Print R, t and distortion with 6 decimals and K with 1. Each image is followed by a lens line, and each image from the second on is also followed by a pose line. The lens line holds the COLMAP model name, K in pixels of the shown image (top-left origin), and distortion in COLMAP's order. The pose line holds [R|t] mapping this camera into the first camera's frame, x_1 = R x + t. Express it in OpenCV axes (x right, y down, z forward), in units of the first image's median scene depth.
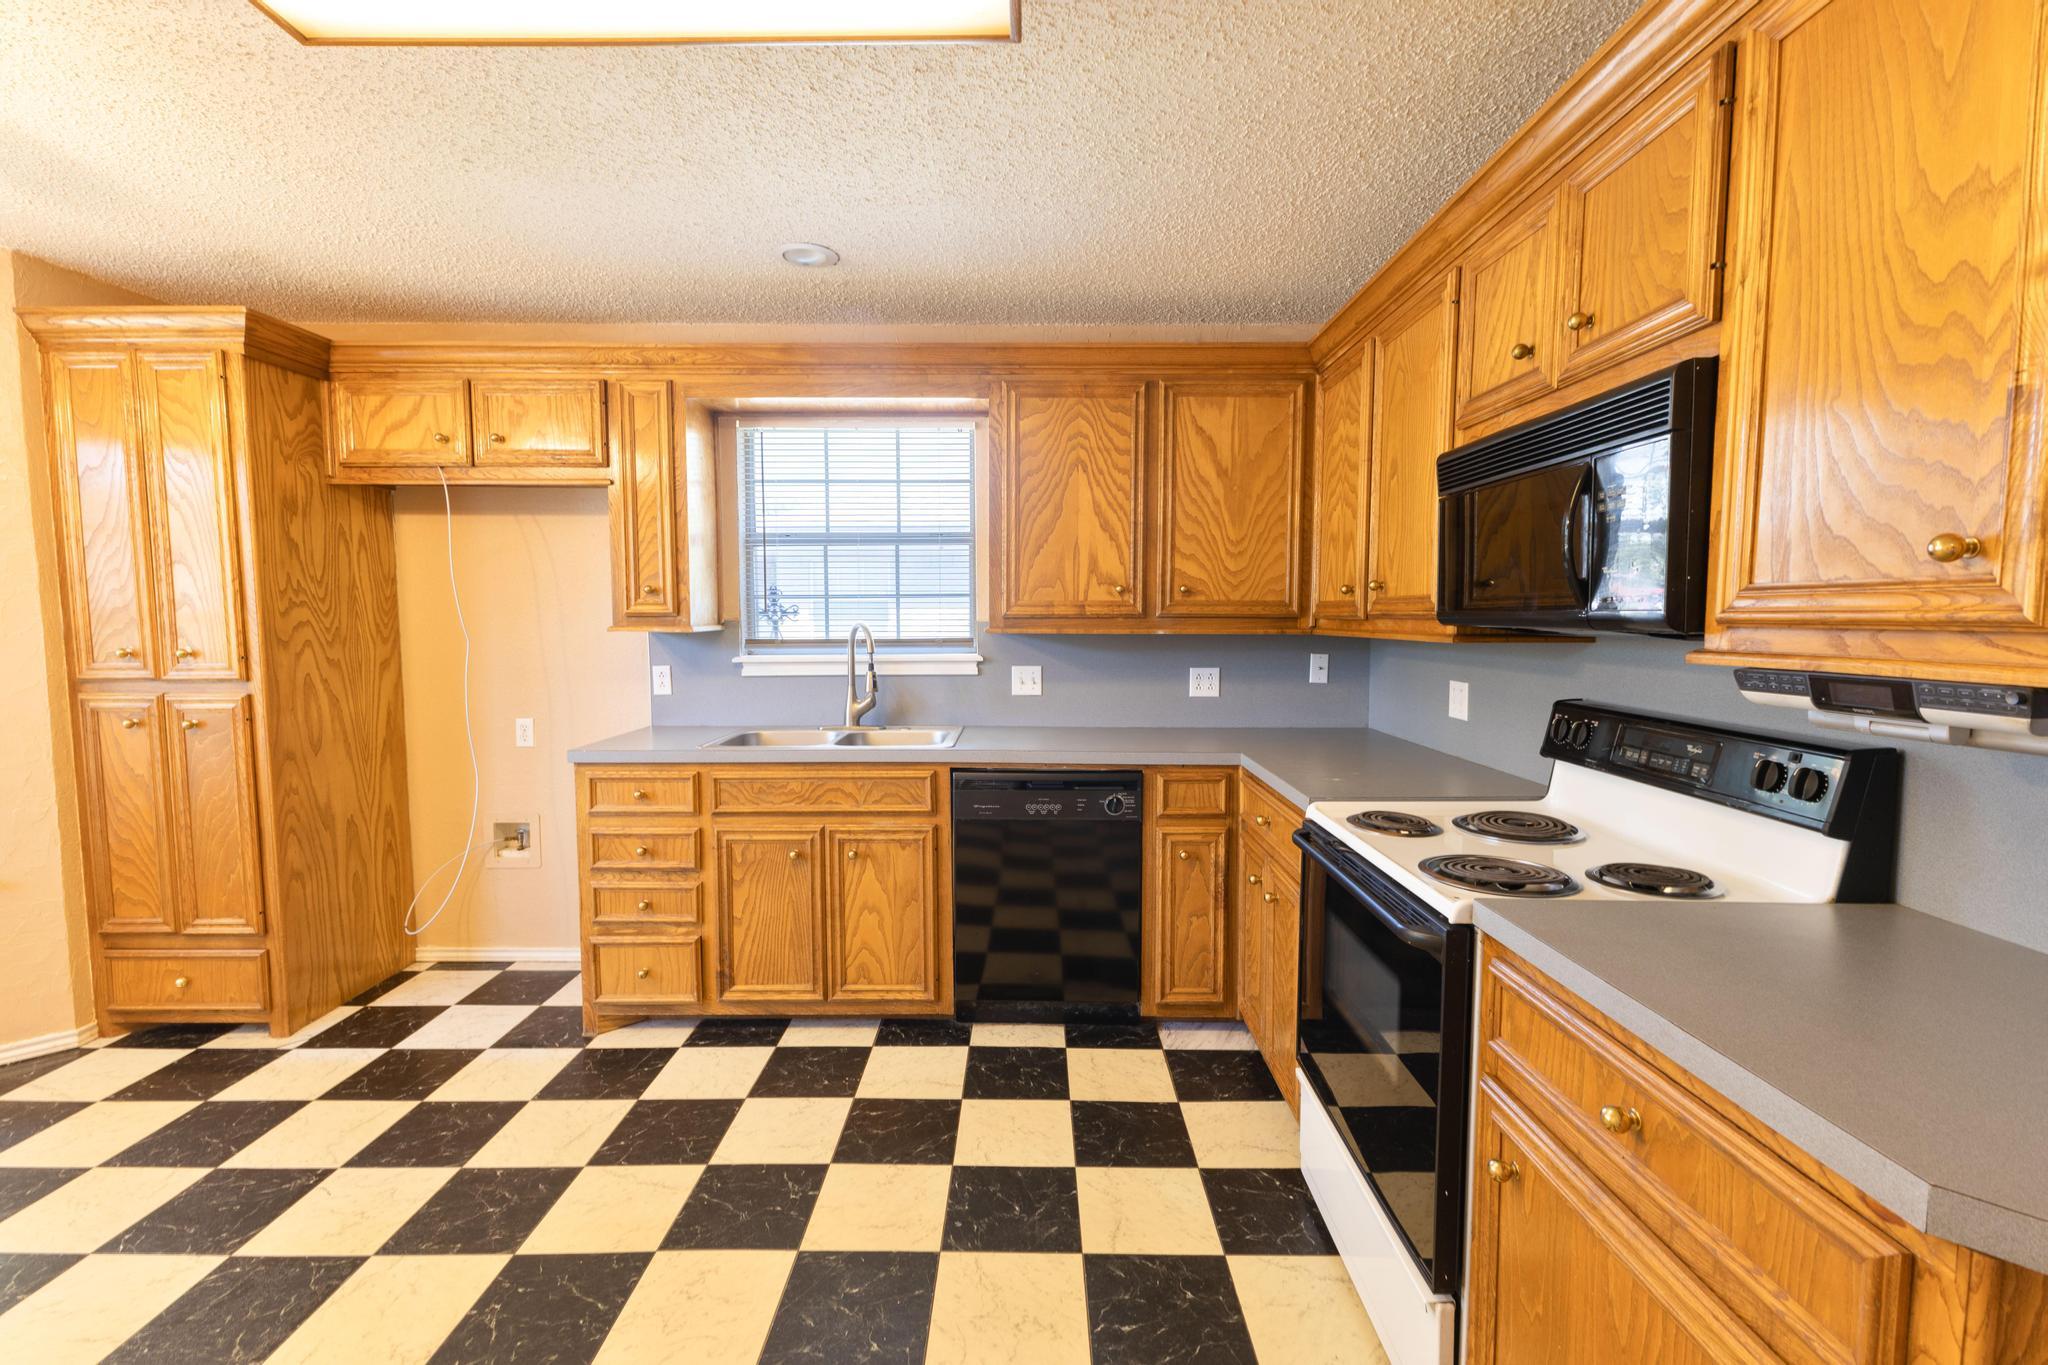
lens RADIAL K [[903.5, 0, 1023.1], [0, 903.5, 678.3], [0, 0, 1]] dist [0.007468, -0.001529]
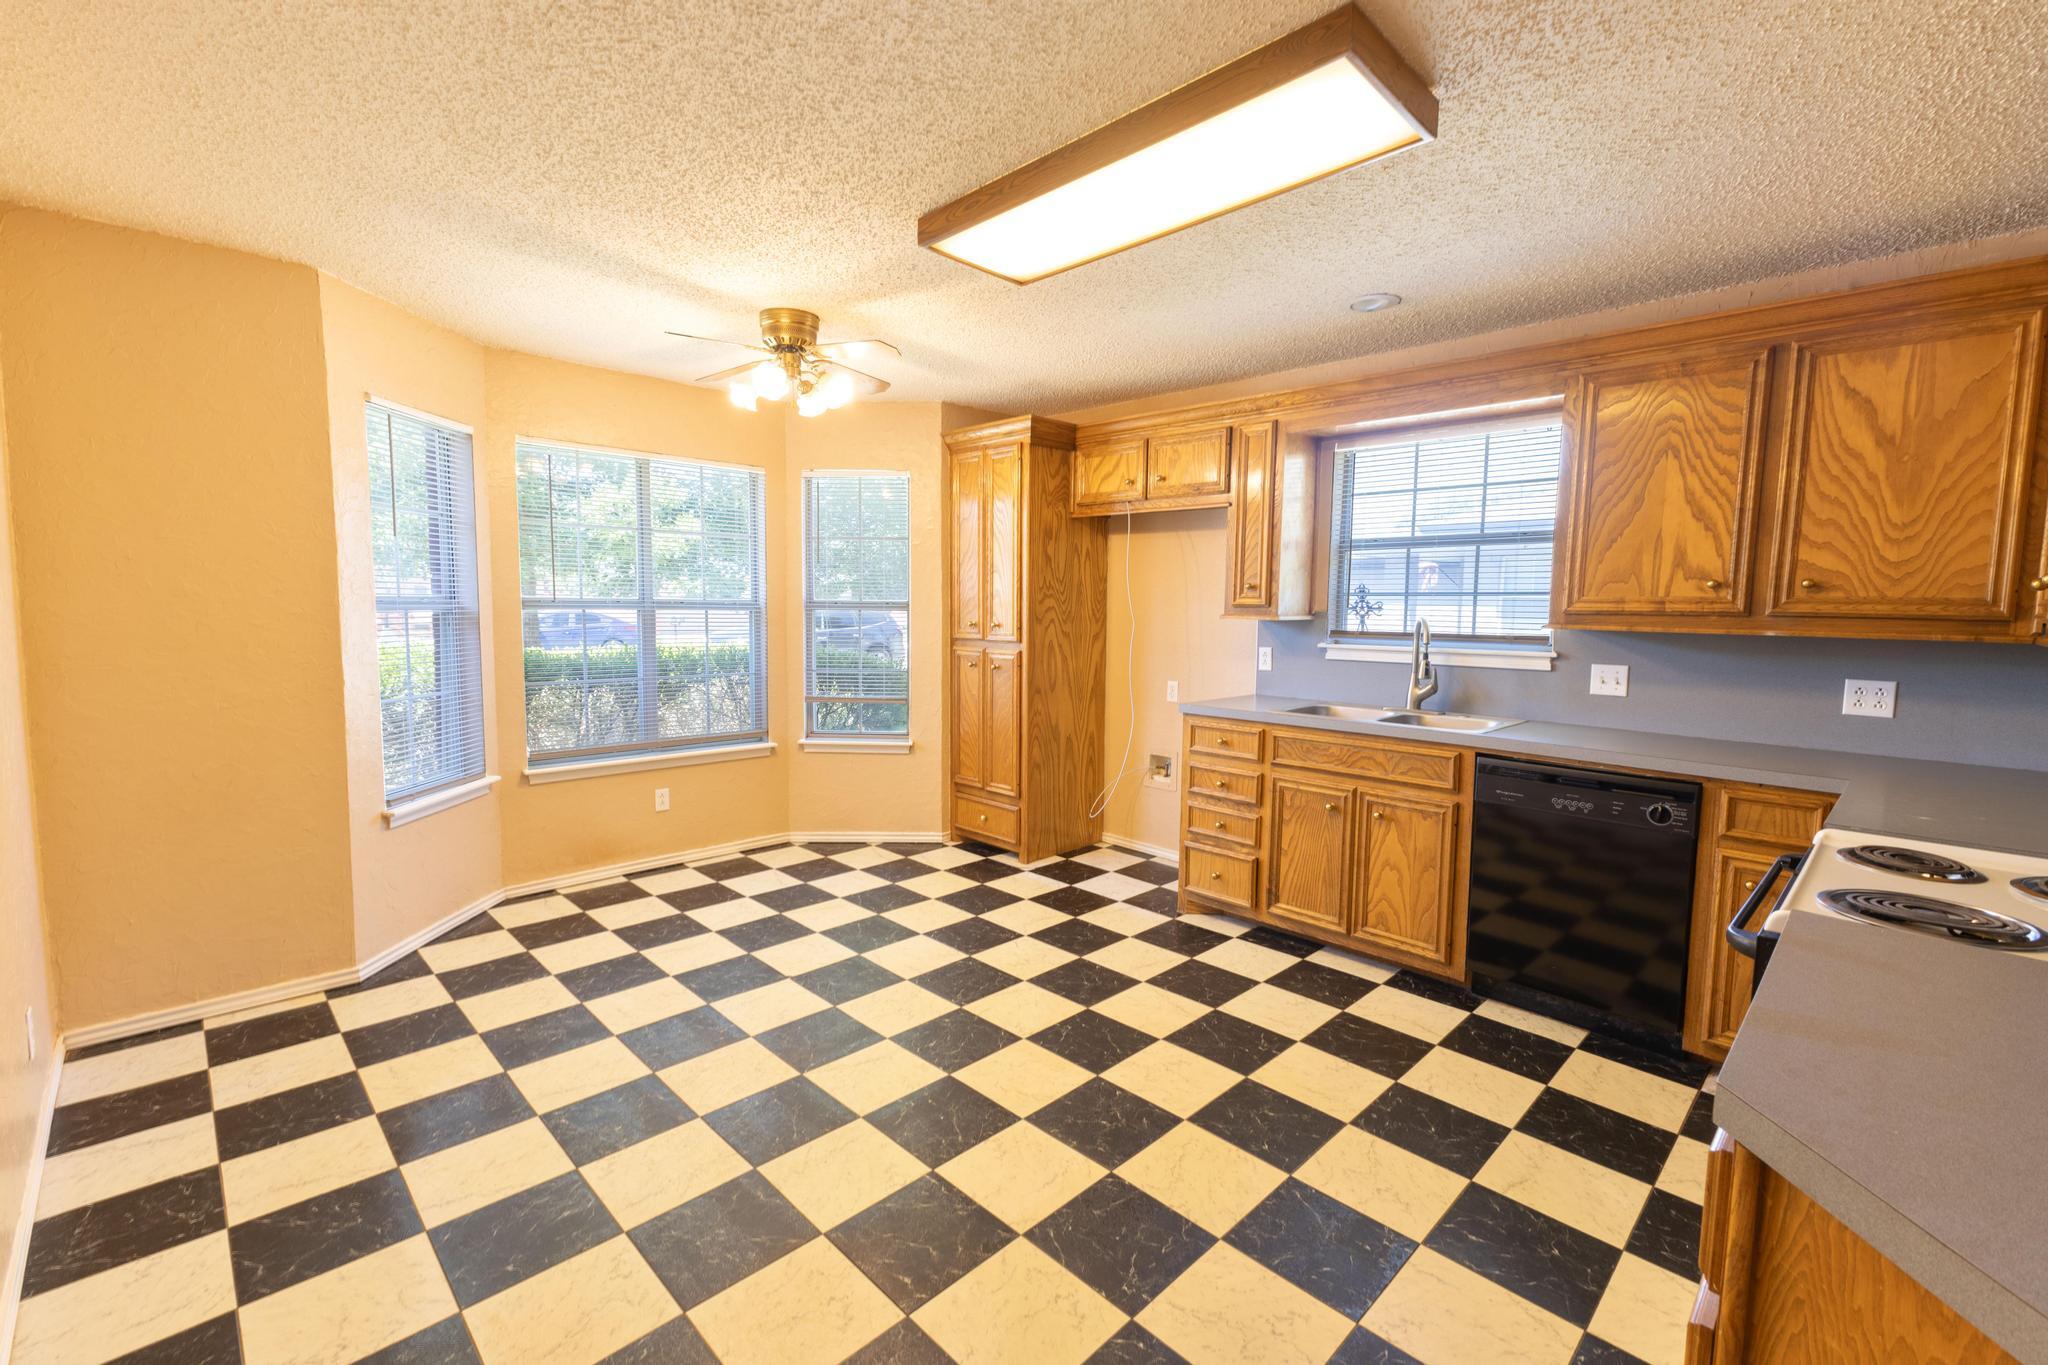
lens RADIAL K [[903.5, 0, 1030.6], [0, 903.5, 684.8], [0, 0, 1]] dist [0.007468, -0.001529]
pose [[0.704143, 0.075561, -0.706027, 0.294496], [-0.064938, 0.997008, 0.041938, 0.008352], [0.707083, 0.016318, 0.706942, -0.130562]]
